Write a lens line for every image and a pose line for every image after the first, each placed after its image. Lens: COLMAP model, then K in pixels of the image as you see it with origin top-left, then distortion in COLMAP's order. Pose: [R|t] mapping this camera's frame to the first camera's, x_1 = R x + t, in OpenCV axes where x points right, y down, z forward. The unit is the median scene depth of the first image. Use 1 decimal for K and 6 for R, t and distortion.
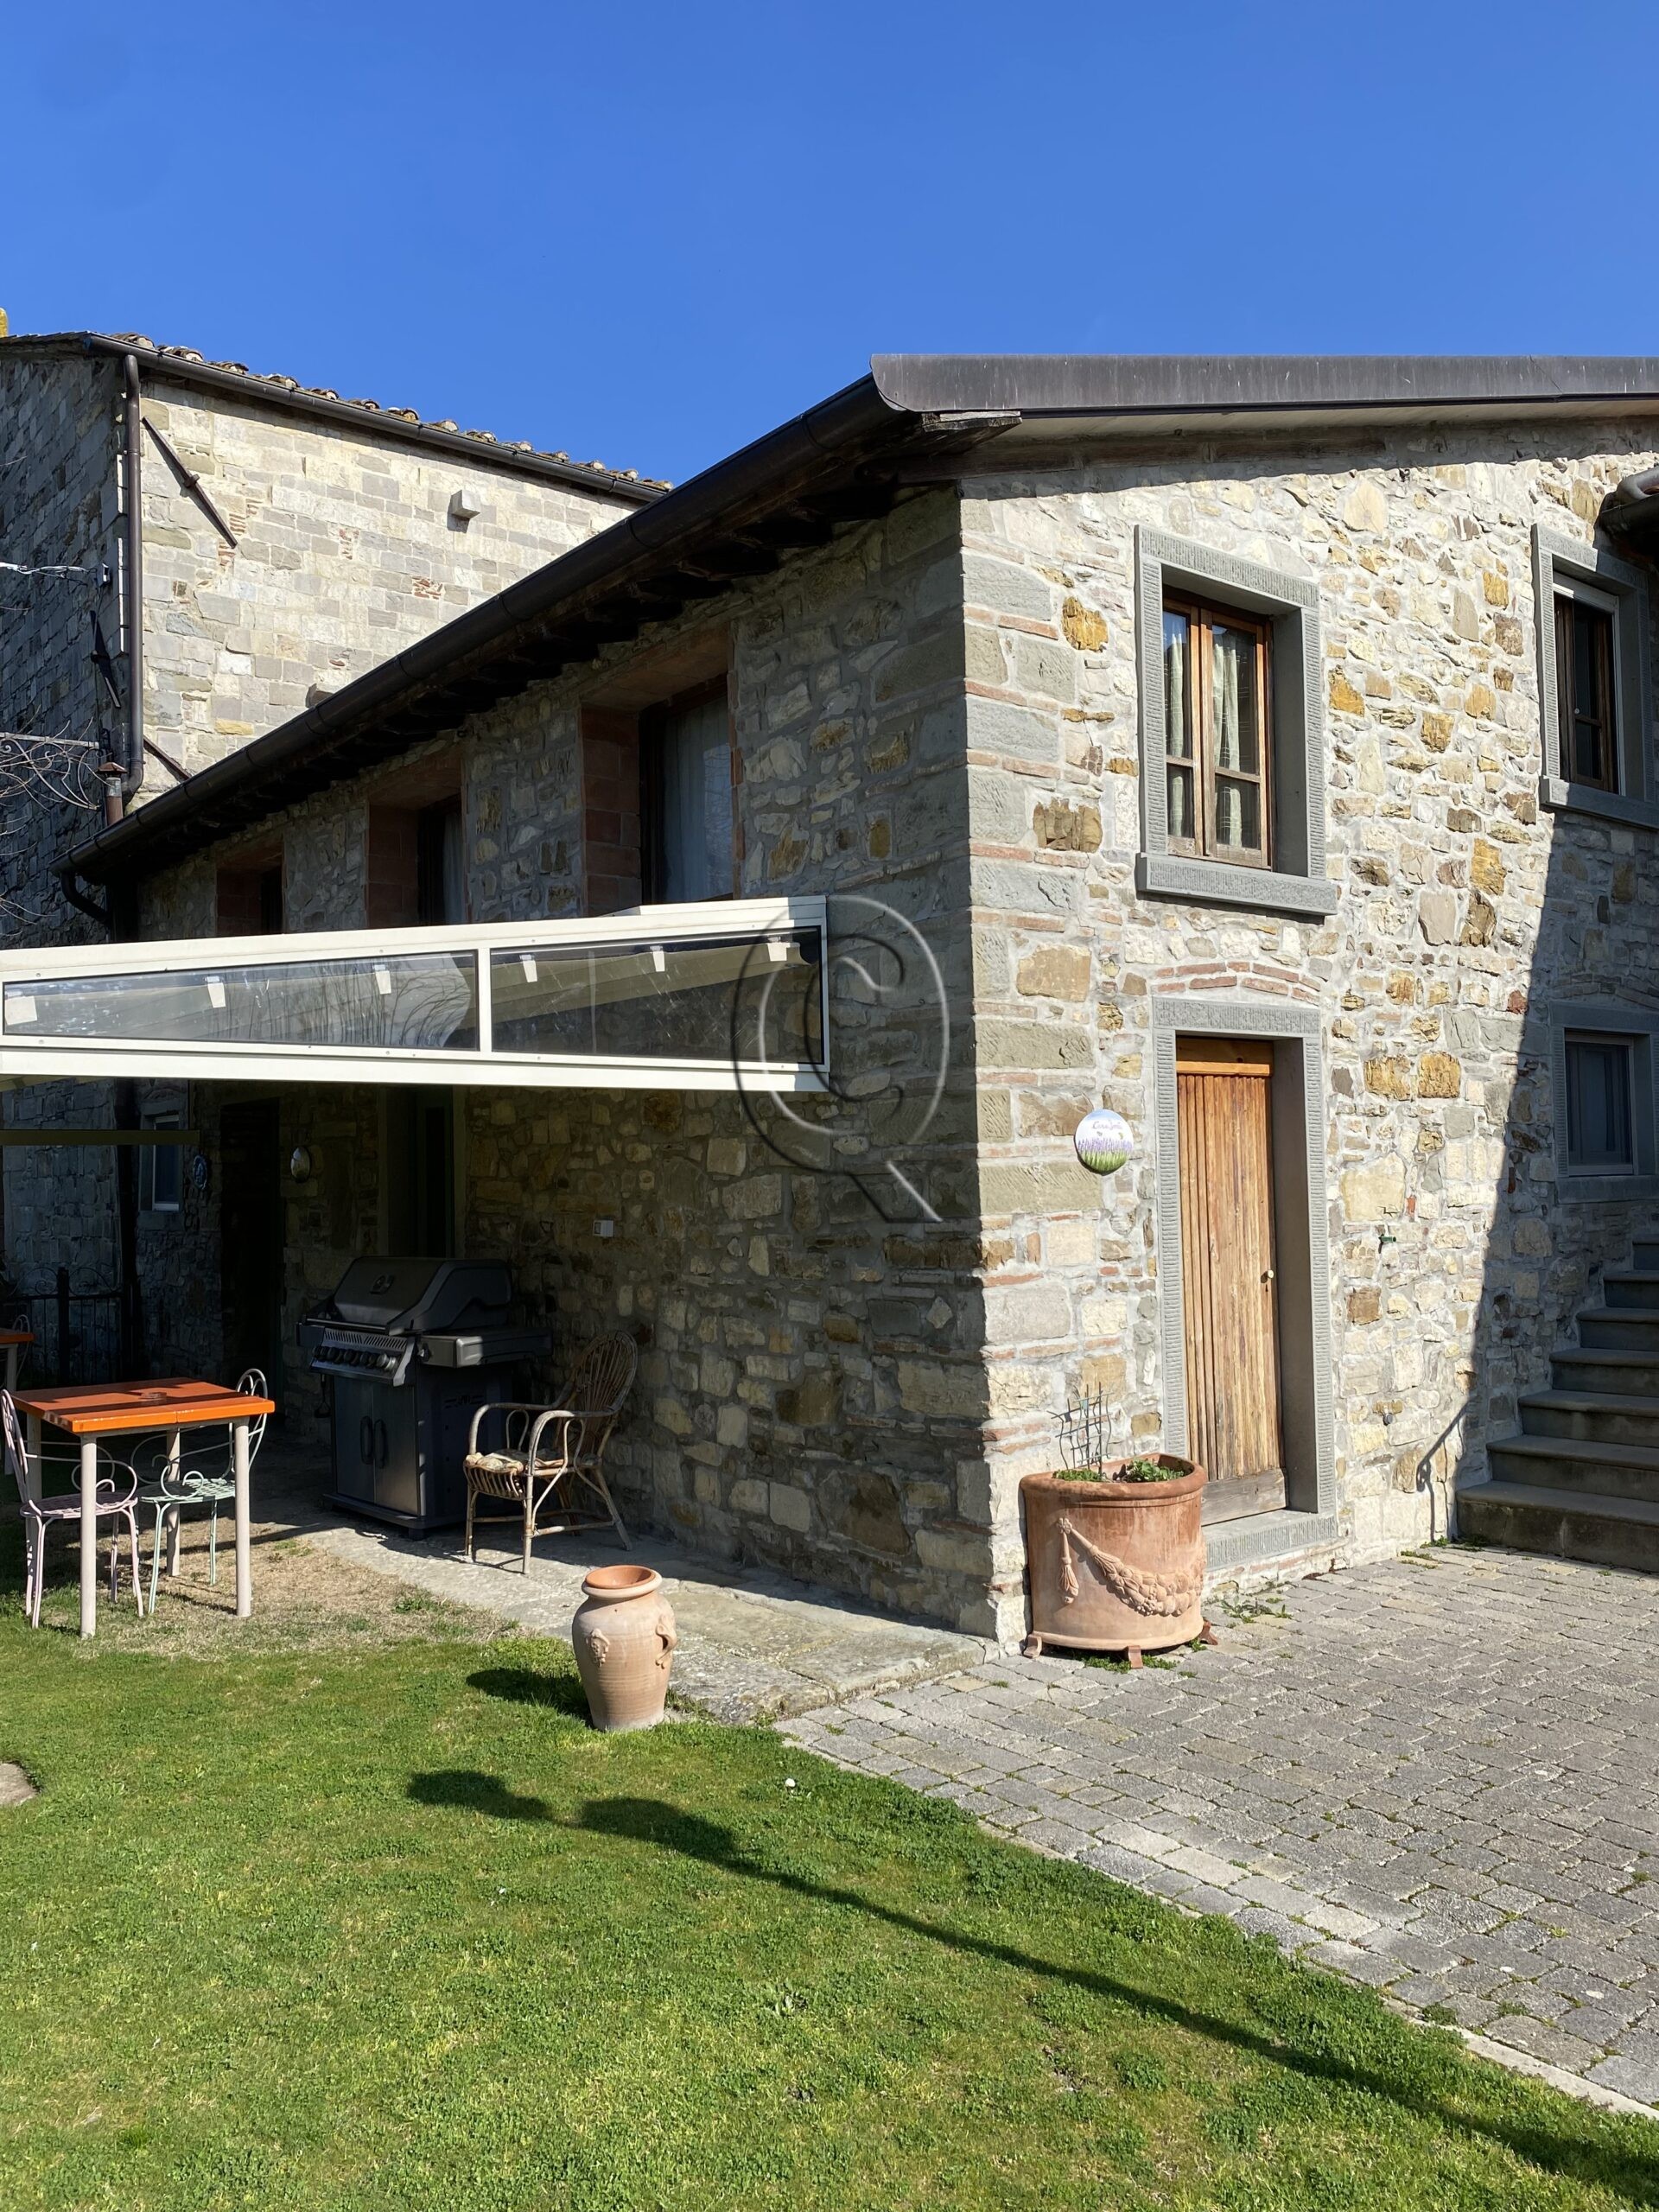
lens RADIAL K [[1690.0, 0, 802.4], [0, 1690.0, 1115.0], [0, 0, 1]] dist [0.136407, -0.327239]
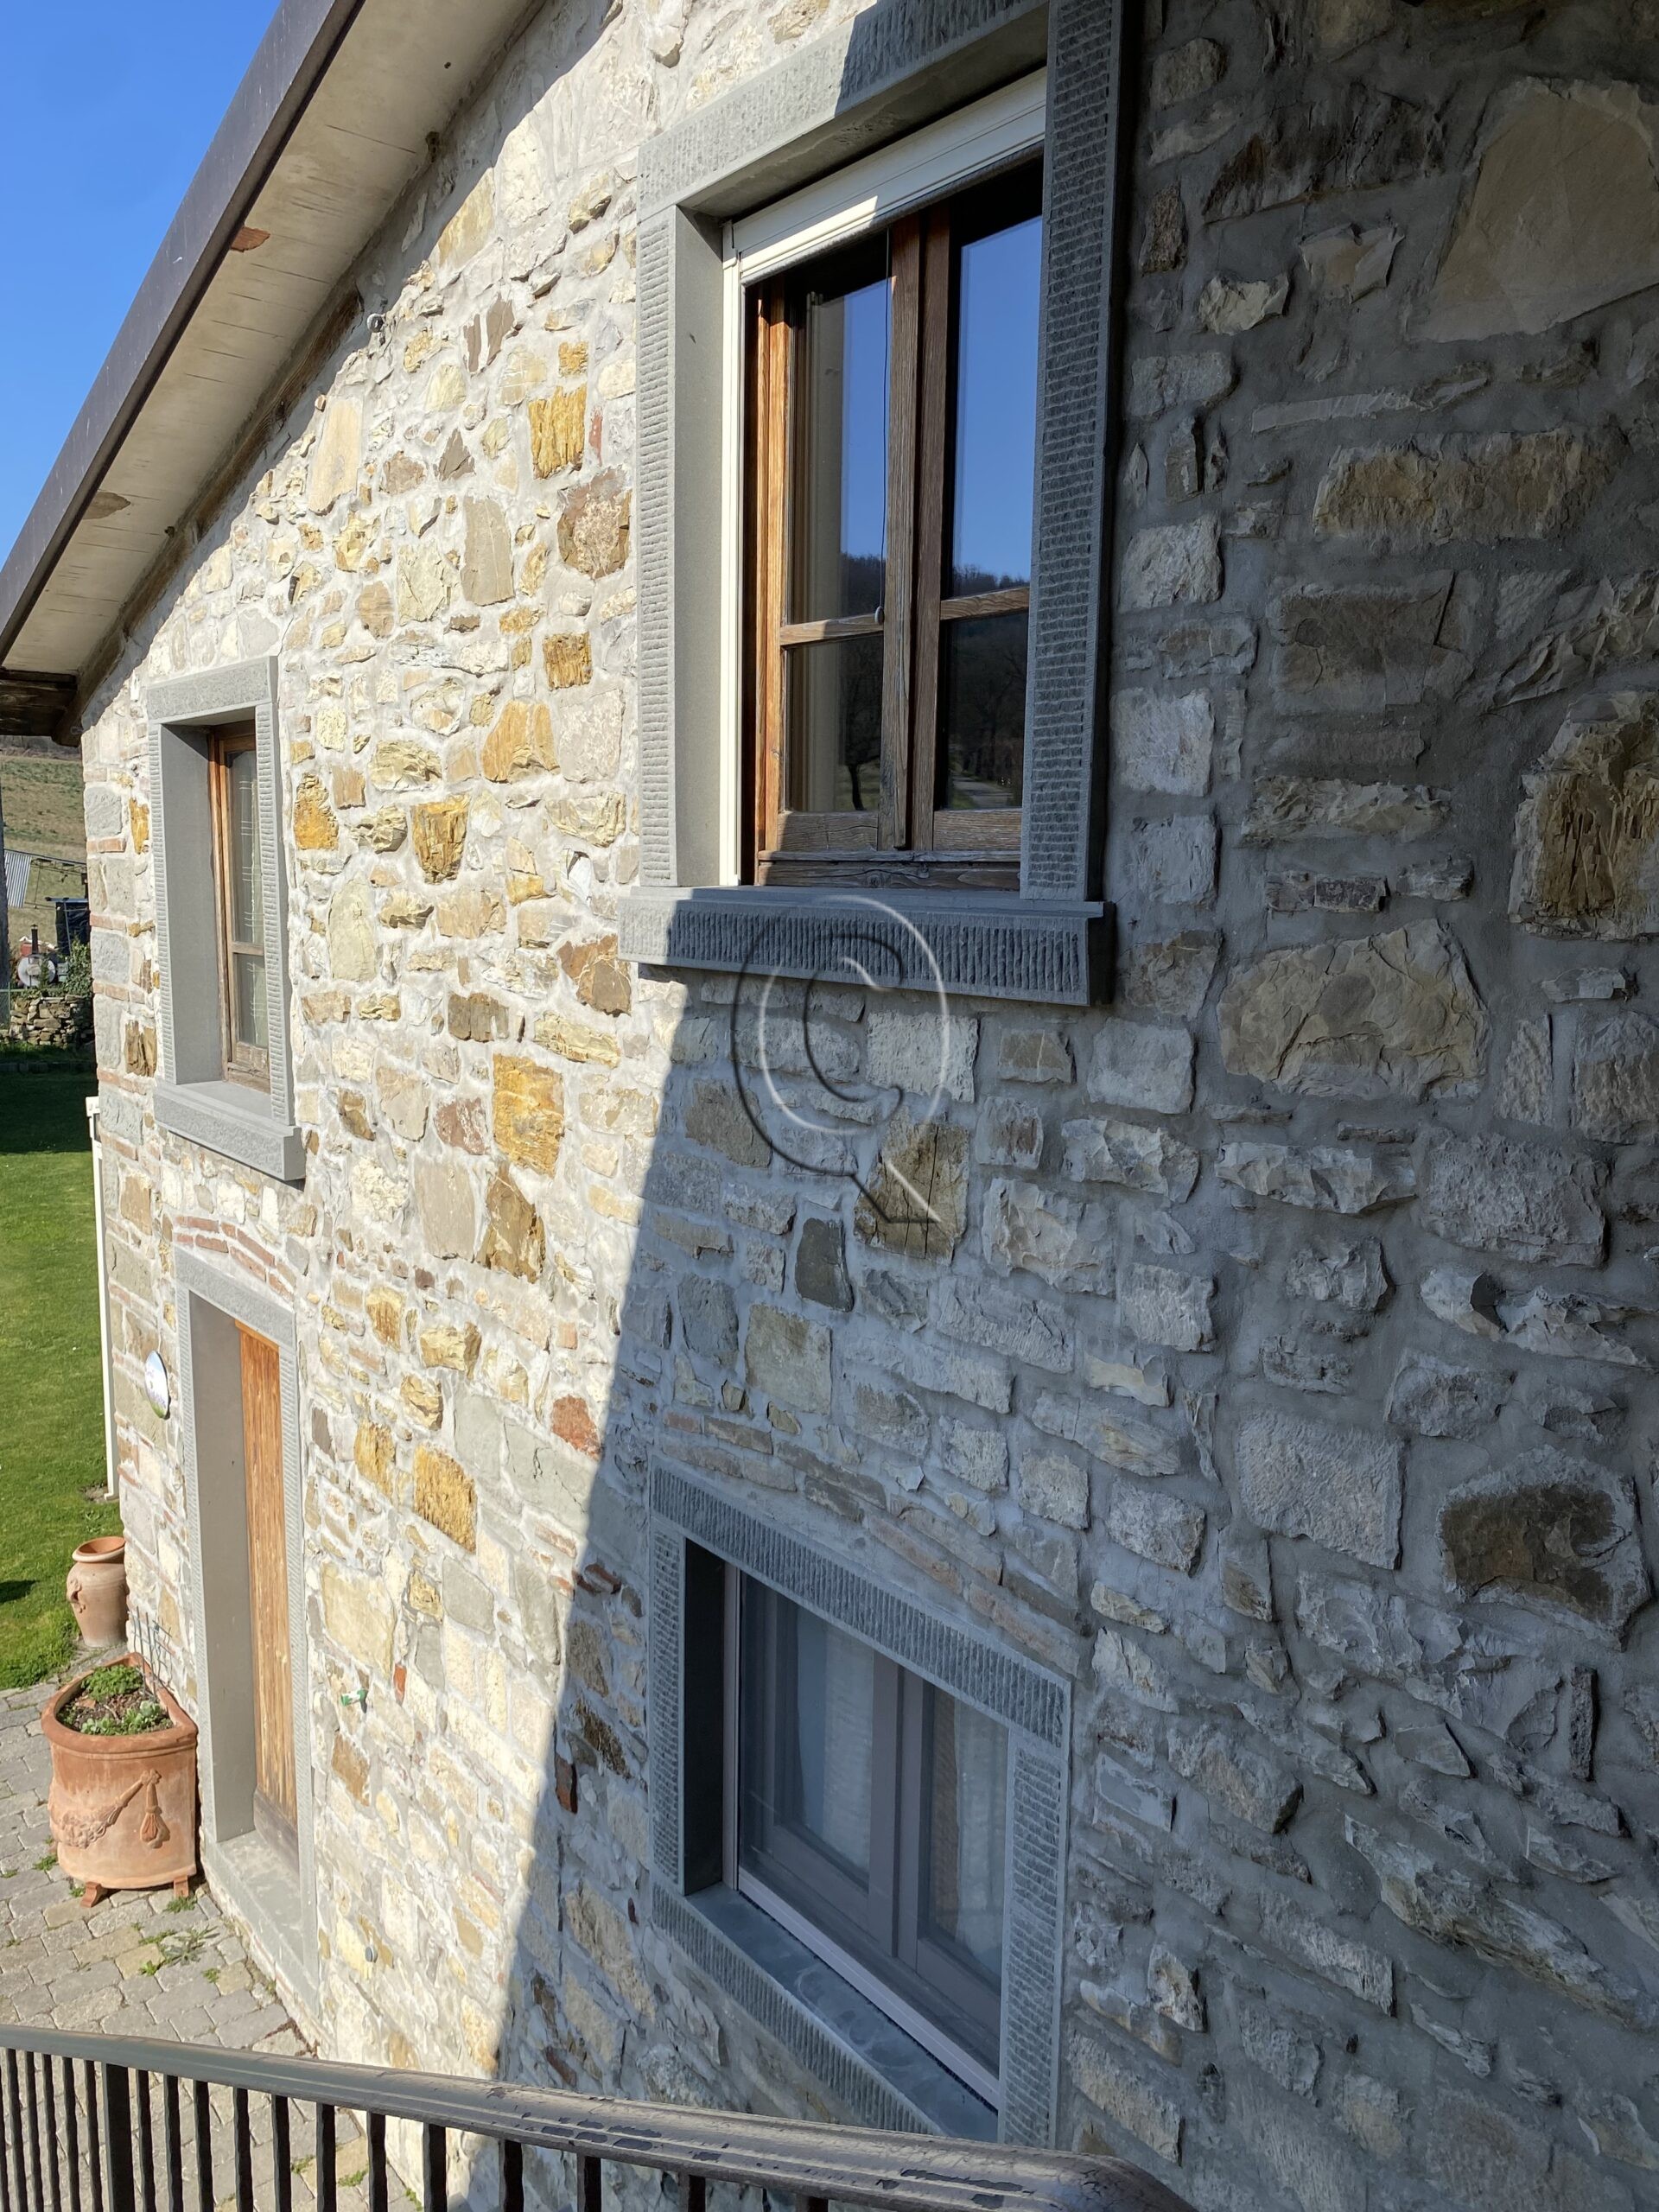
lens RADIAL K [[1649.9, 0, 833.9], [0, 1649.9, 1119.9], [0, 0, 1]] dist [0.006243, 0.002555]
pose [[-0.001833, 0.163888, -0.986477, 0.946064], [0.021971, 0.986247, 0.163809, -0.242721], [0.999757, -0.021374, -0.005409, 1.235137]]
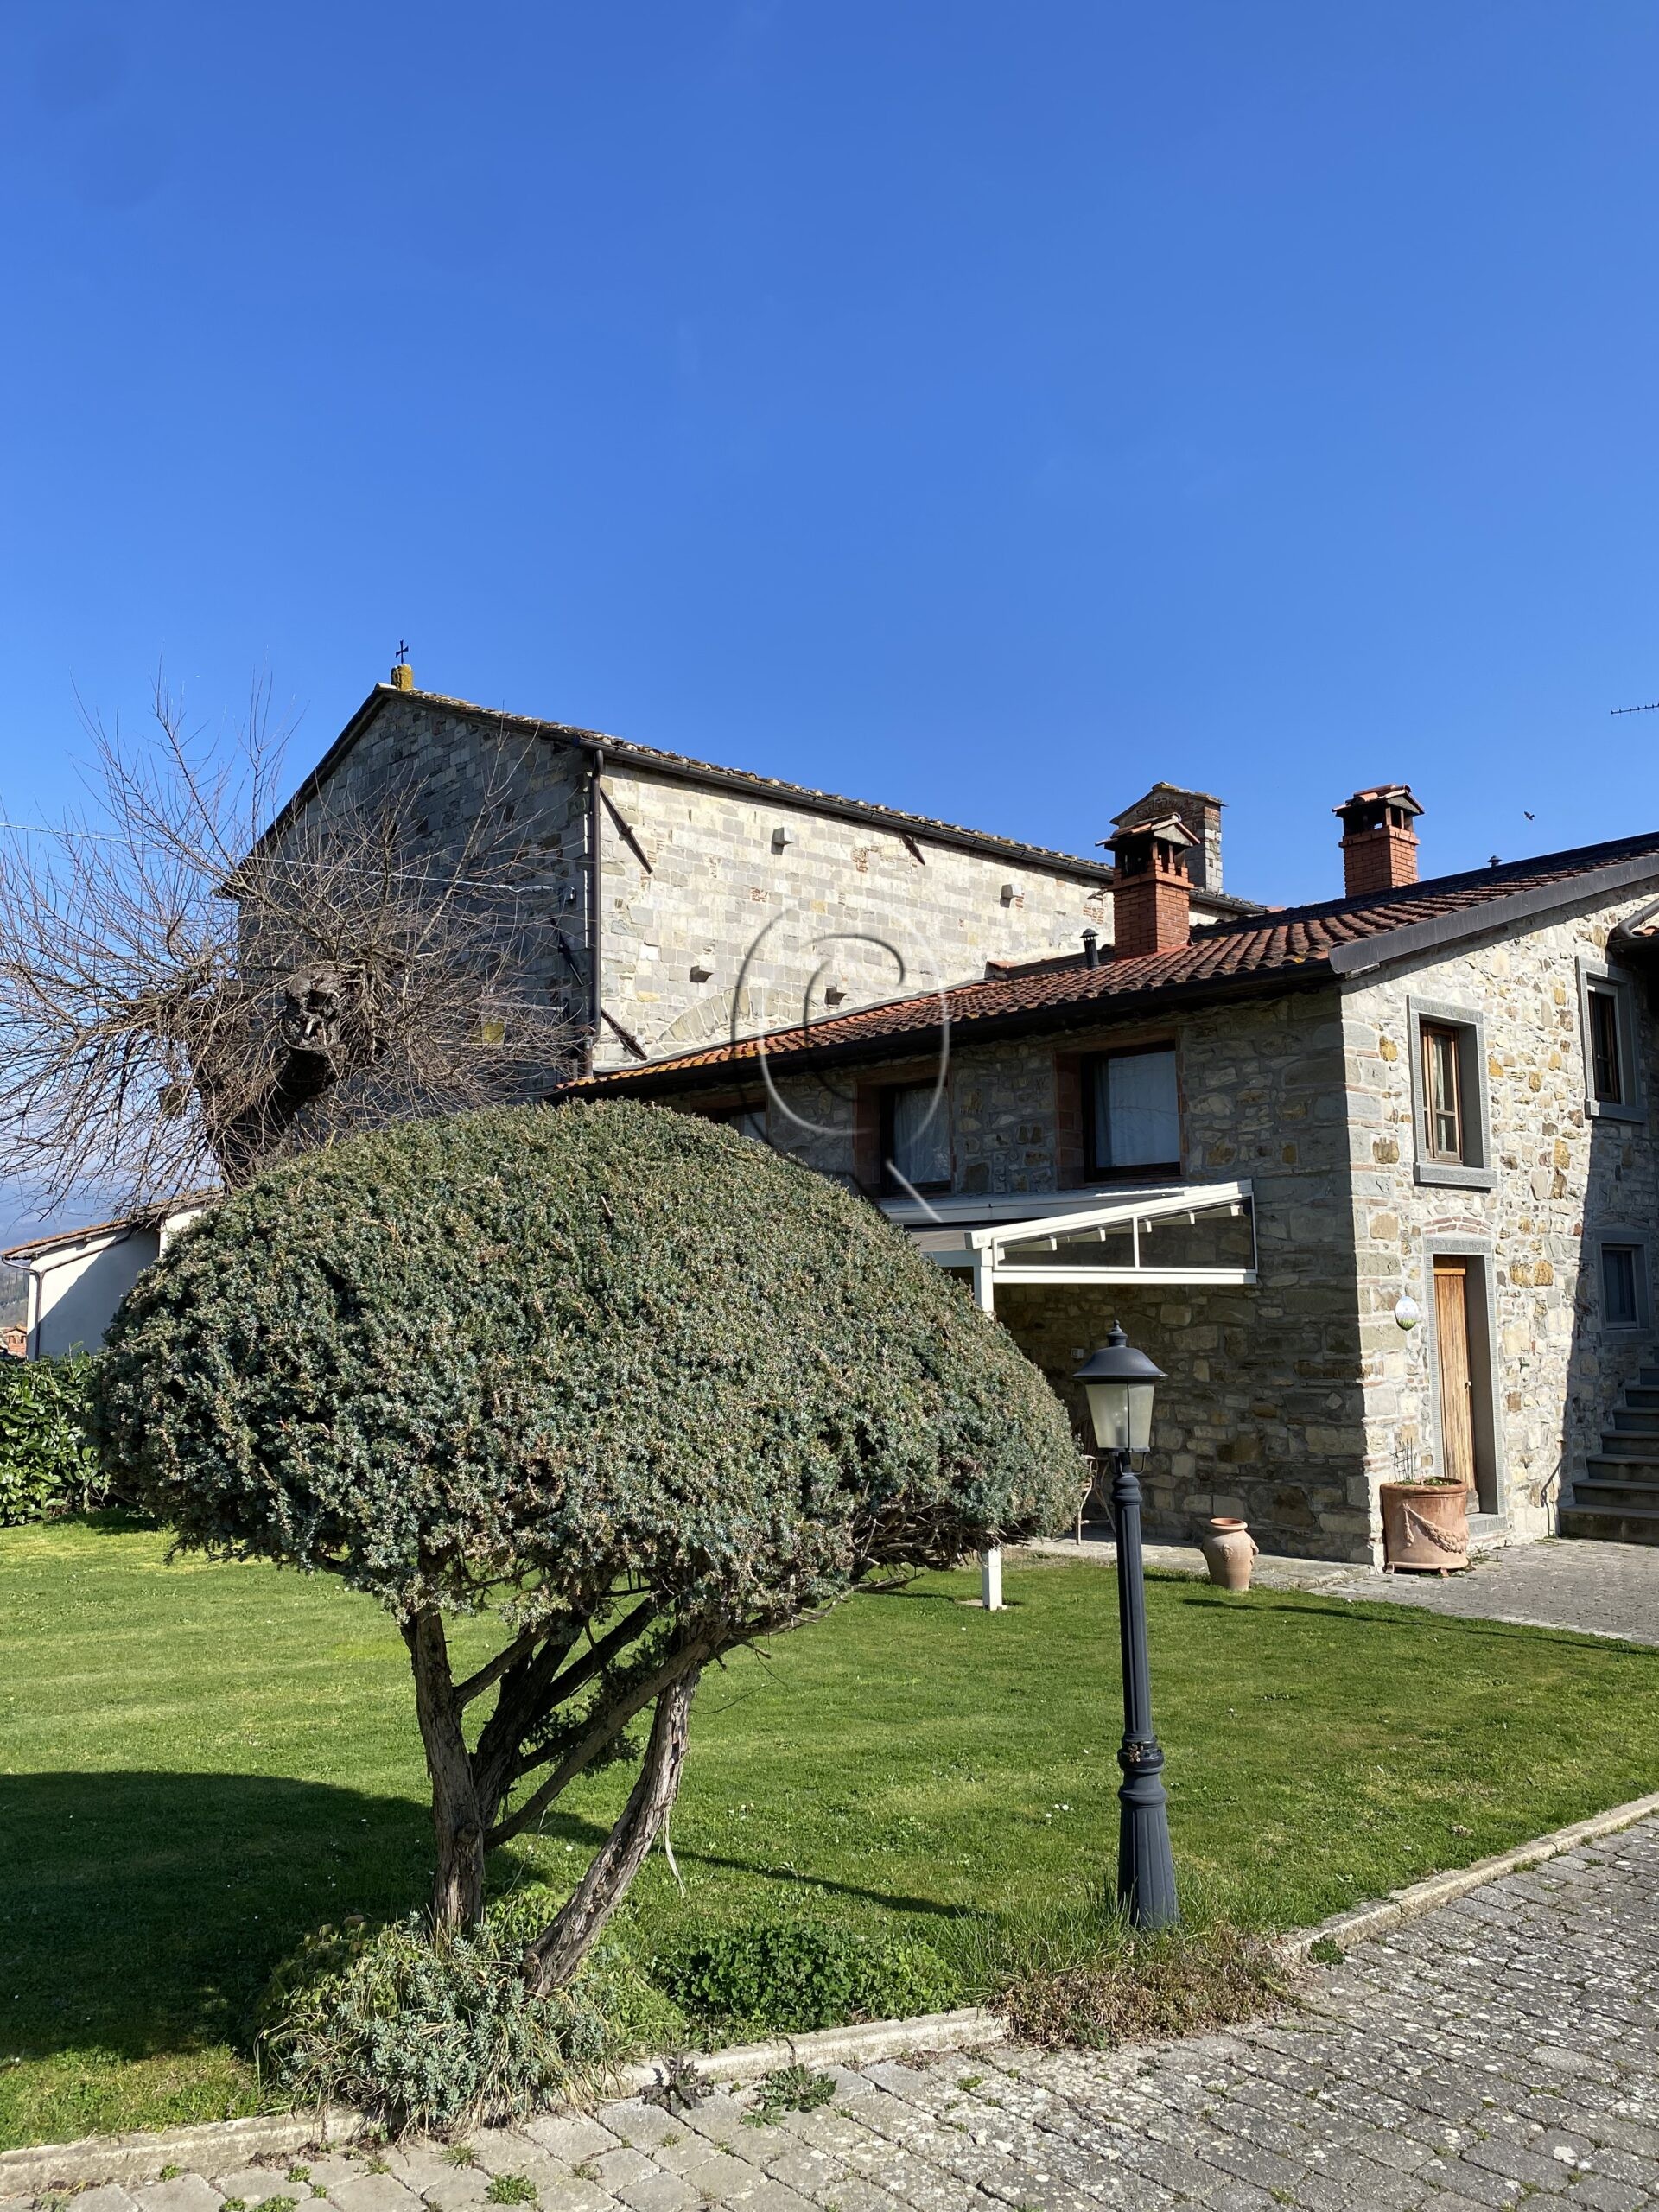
lens RADIAL K [[1759.8, 0, 745.9], [0, 1759.8, 1077.1], [0, 0, 1]] dist [0.051060, -0.124953]
pose [[0.998350, 0.019466, 0.054029, -0.619471], [-0.014704, 0.996084, -0.087178, -0.058976], [-0.055515, 0.086240, 0.994726, -0.891179]]
